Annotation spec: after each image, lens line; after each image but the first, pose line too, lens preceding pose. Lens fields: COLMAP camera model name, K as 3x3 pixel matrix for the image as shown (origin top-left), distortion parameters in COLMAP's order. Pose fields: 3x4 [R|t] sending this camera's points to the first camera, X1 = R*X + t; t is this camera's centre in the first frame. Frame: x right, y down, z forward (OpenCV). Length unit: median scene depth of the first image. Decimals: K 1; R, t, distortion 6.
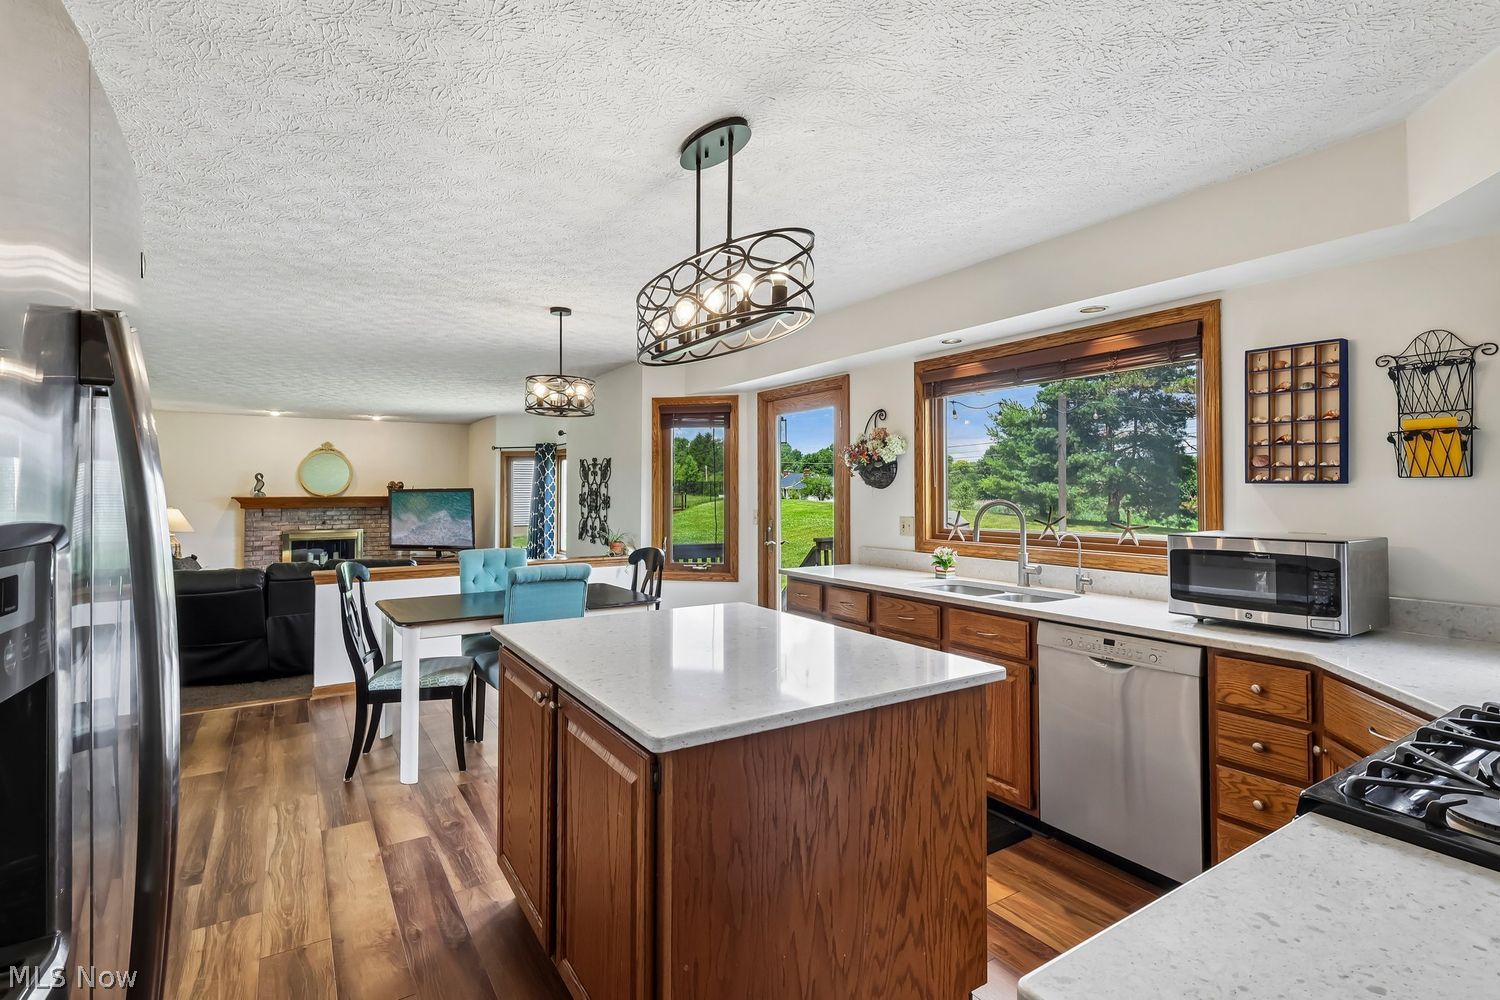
lens RADIAL K [[710.2, 0, 755.2], [0, 710.2, 488.3], [0, 0, 1]] dist [-0.001984, 0.000774]
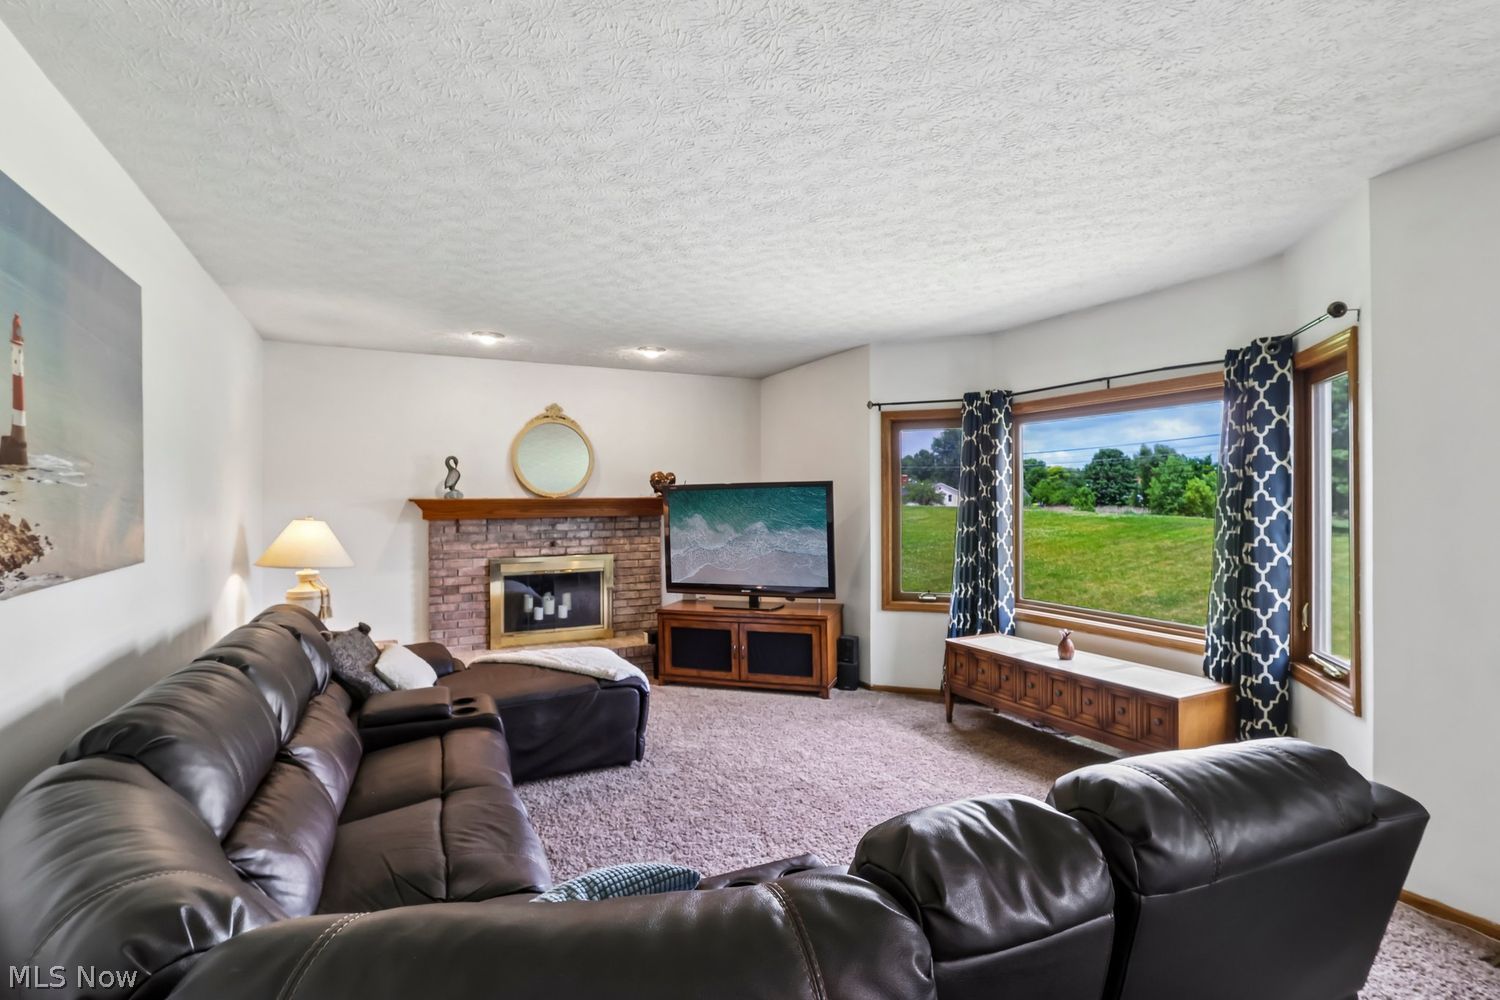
lens RADIAL K [[710.2, 0, 750.1], [0, 710.2, 499.5], [0, 0, 1]] dist [-0.001984, 0.000774]
pose [[0.992764, -0.002152, -0.120064, -0.386292], [0.002798, 0.999982, 0.005213, 0.010241], [0.120051, -0.005511, 0.992752, 0.456201]]
